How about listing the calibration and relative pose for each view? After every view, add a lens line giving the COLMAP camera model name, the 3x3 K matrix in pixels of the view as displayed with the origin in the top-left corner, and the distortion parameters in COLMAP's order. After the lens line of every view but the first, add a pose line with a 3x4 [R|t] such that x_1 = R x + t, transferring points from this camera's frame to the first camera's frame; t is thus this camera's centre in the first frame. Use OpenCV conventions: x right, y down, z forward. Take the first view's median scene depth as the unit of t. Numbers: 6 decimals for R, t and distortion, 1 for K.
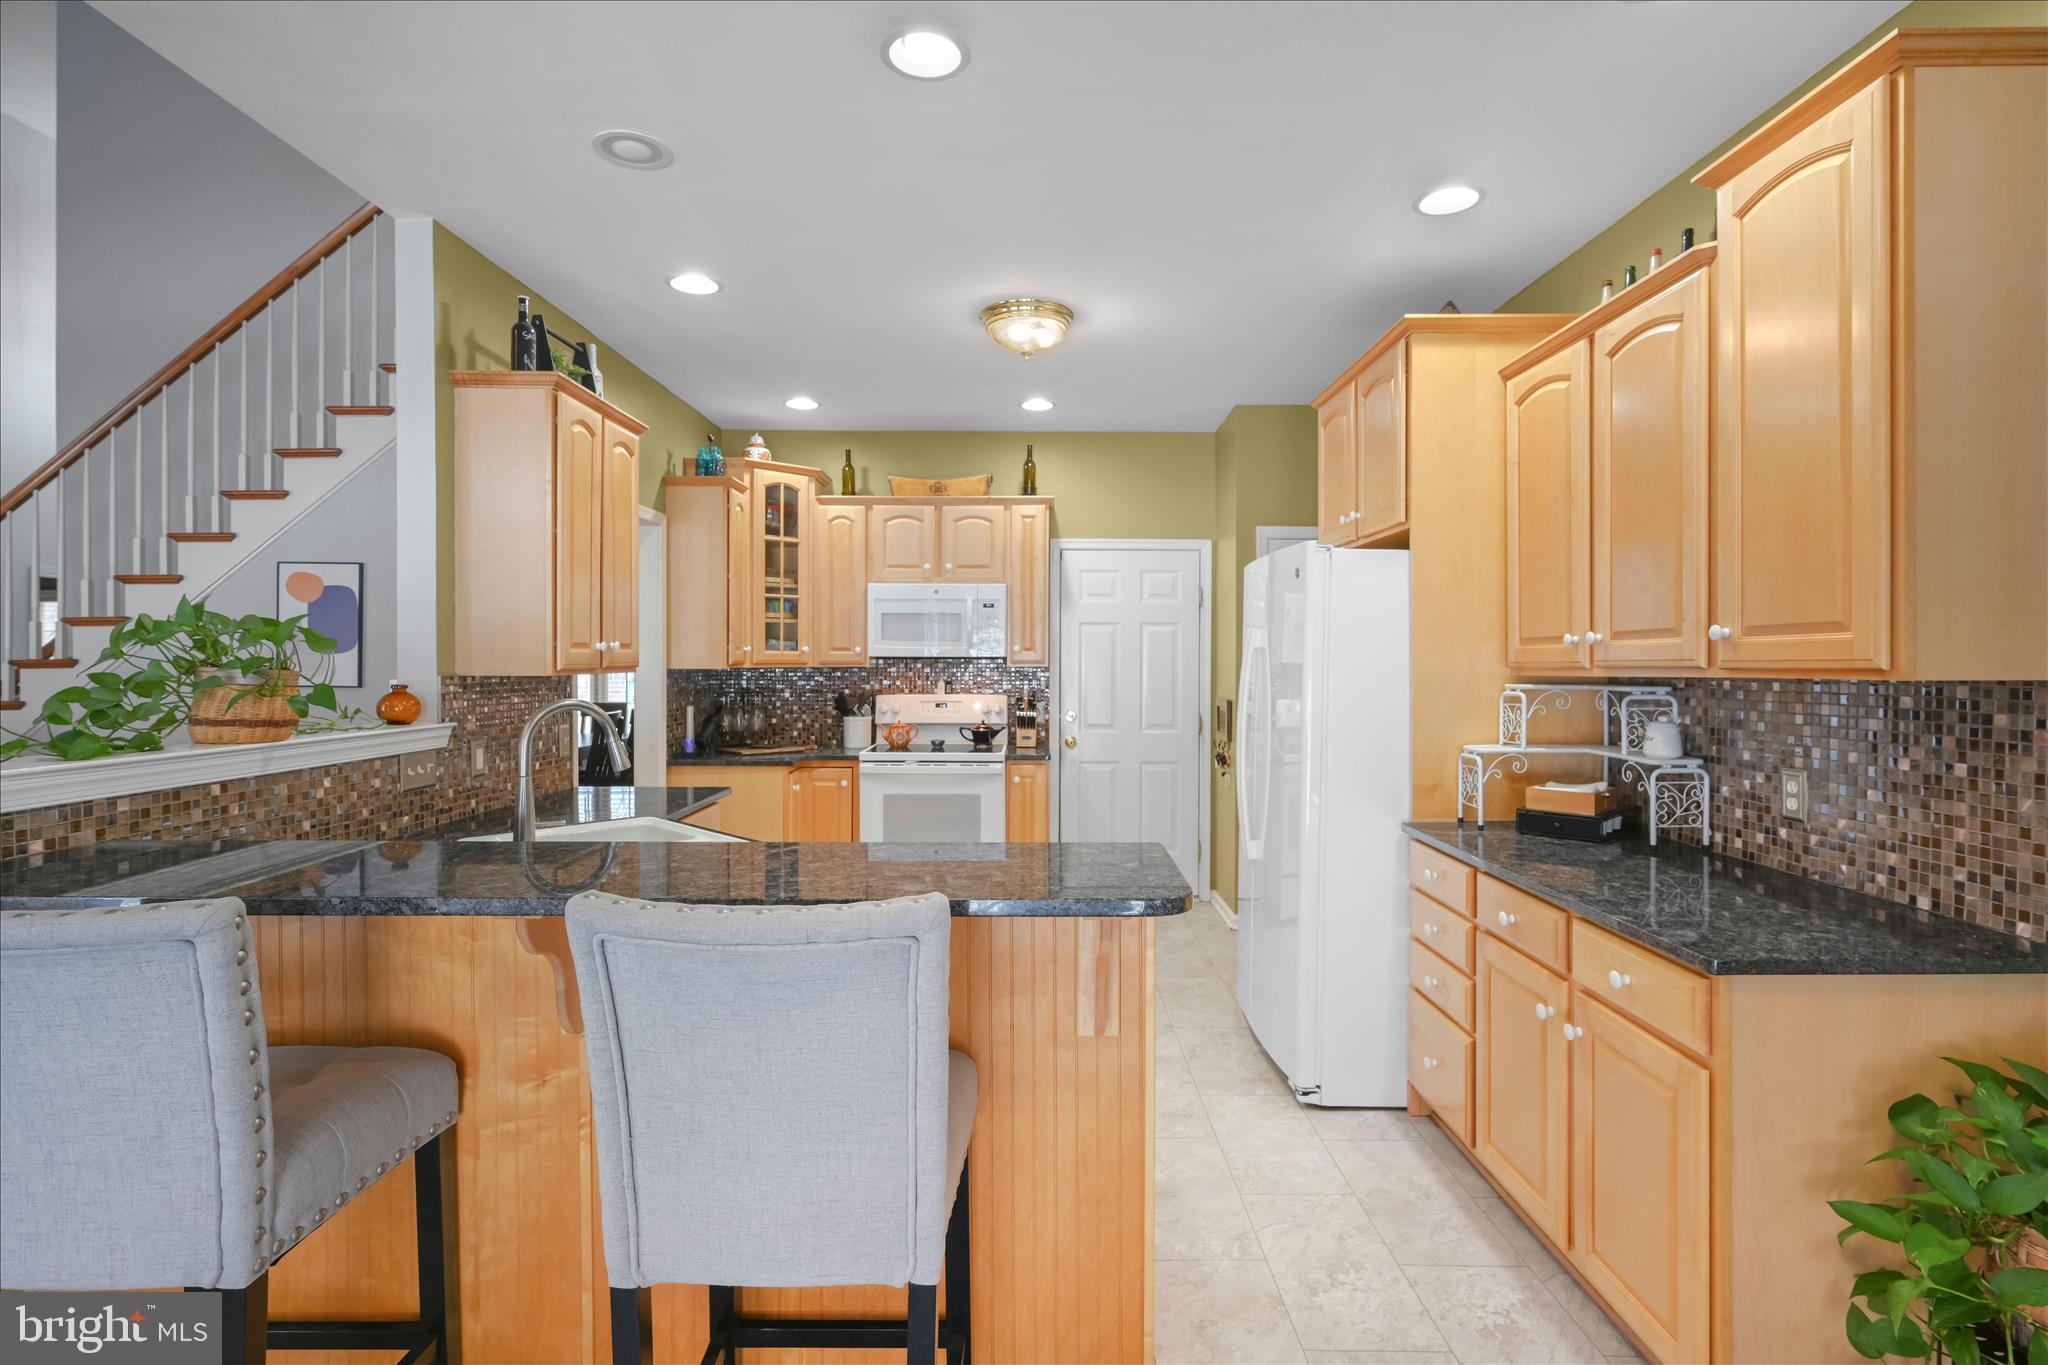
lens RADIAL K [[982.8, 0, 1014.3], [0, 982.8, 660.3], [0, 0, 1]] dist [-0.001235, 0.000222]
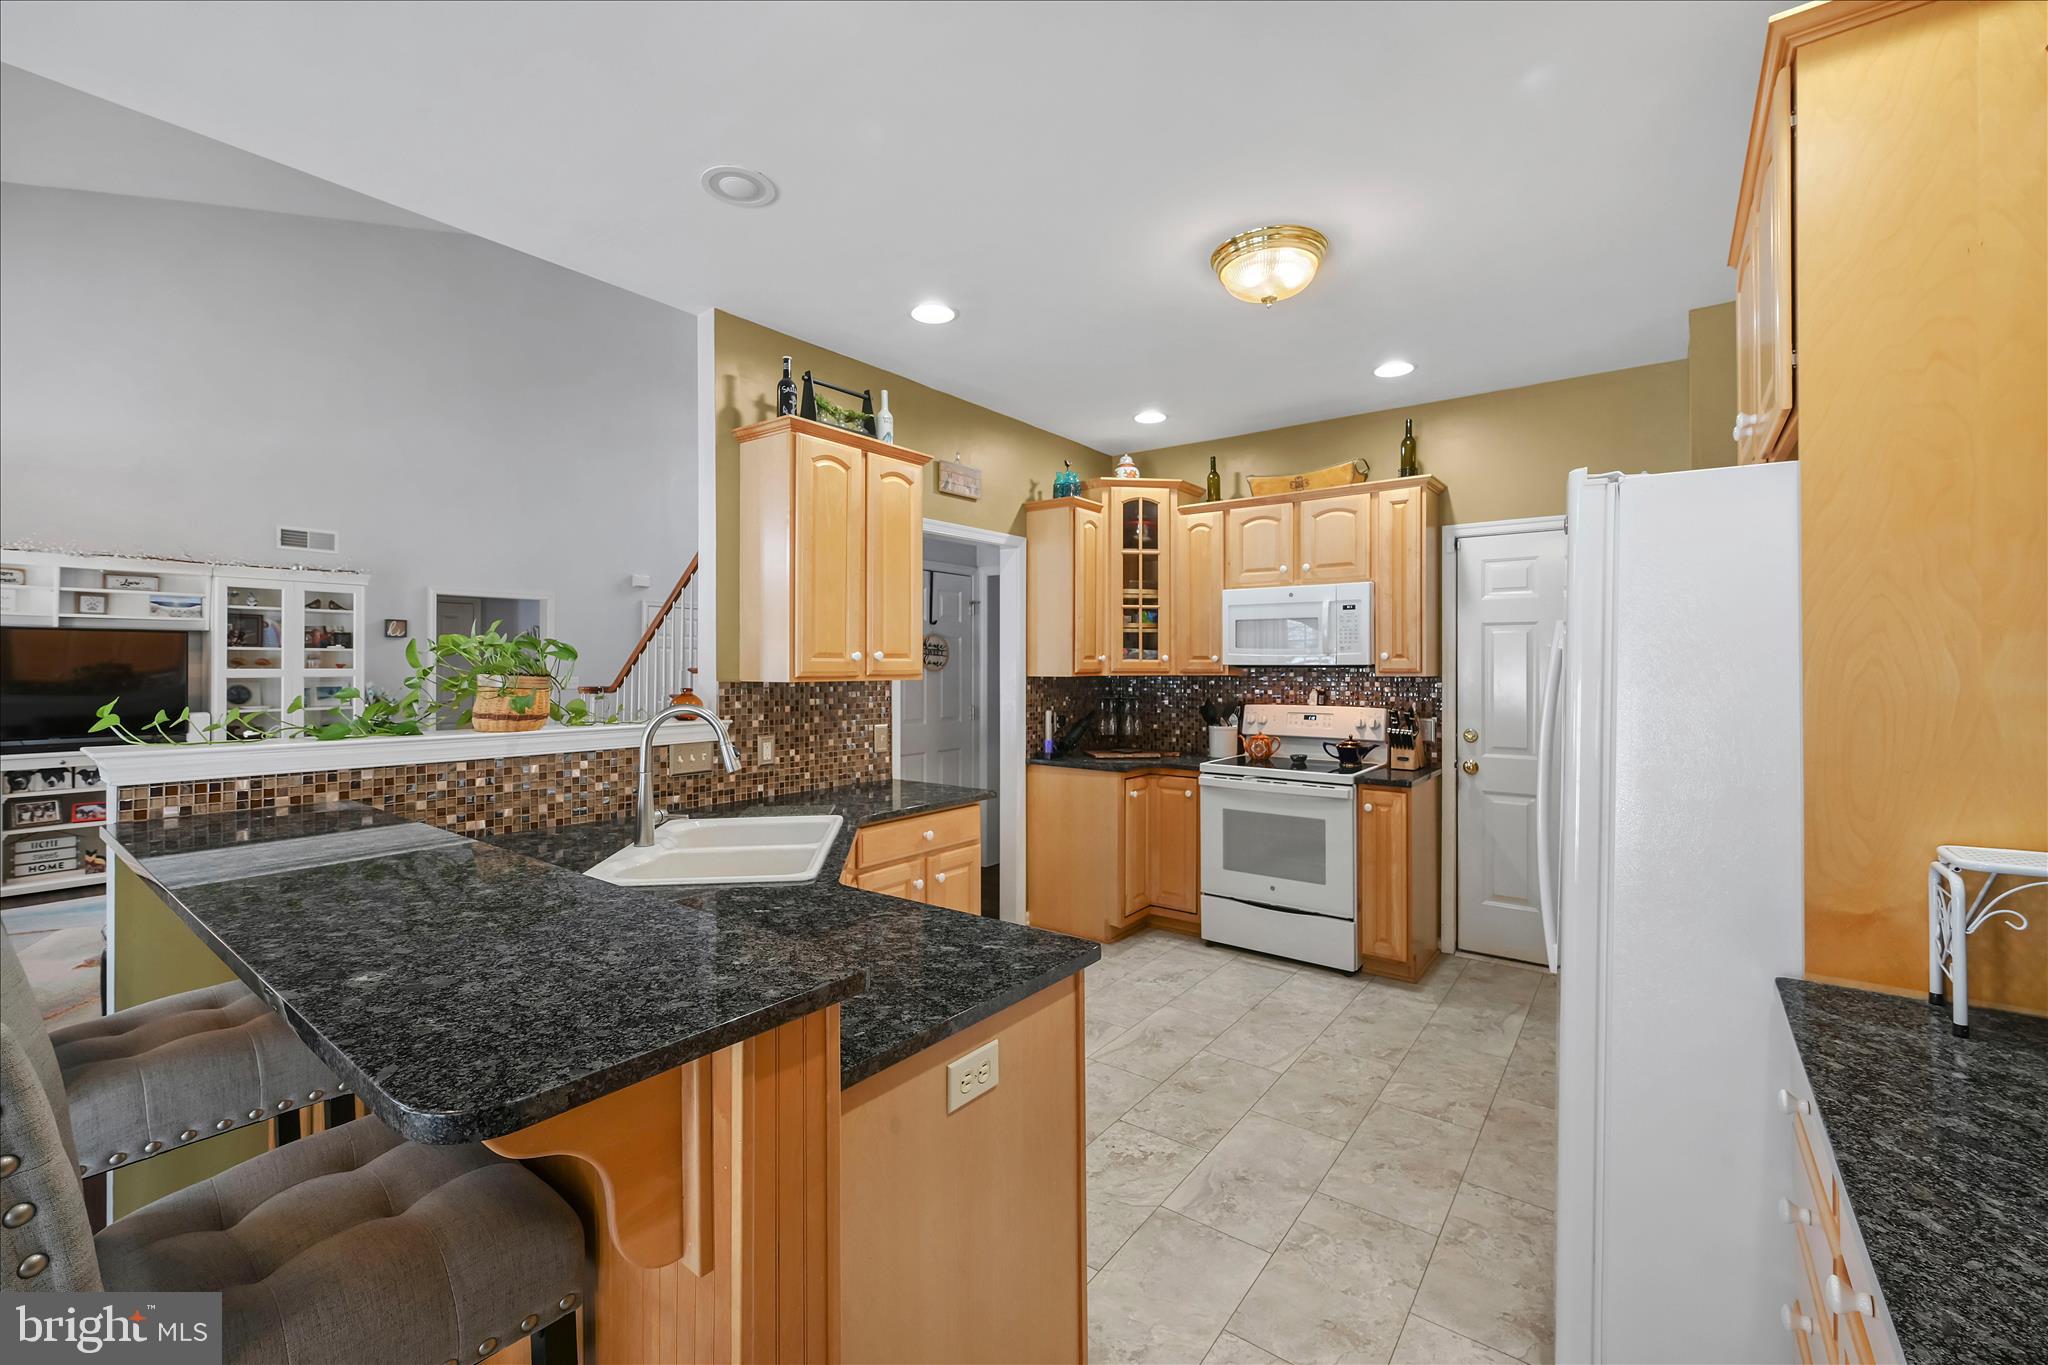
lens RADIAL K [[831.0, 0, 1039.0], [0, 831.0, 662.3], [0, 0, 1]] dist [0.003280, 0.000275]
pose [[0.805688, -0.003761, -0.592328, 0.195204], [-0.000679, 0.999973, -0.007274, -0.000207], [0.592340, 0.006263, 0.805664, 0.230192]]
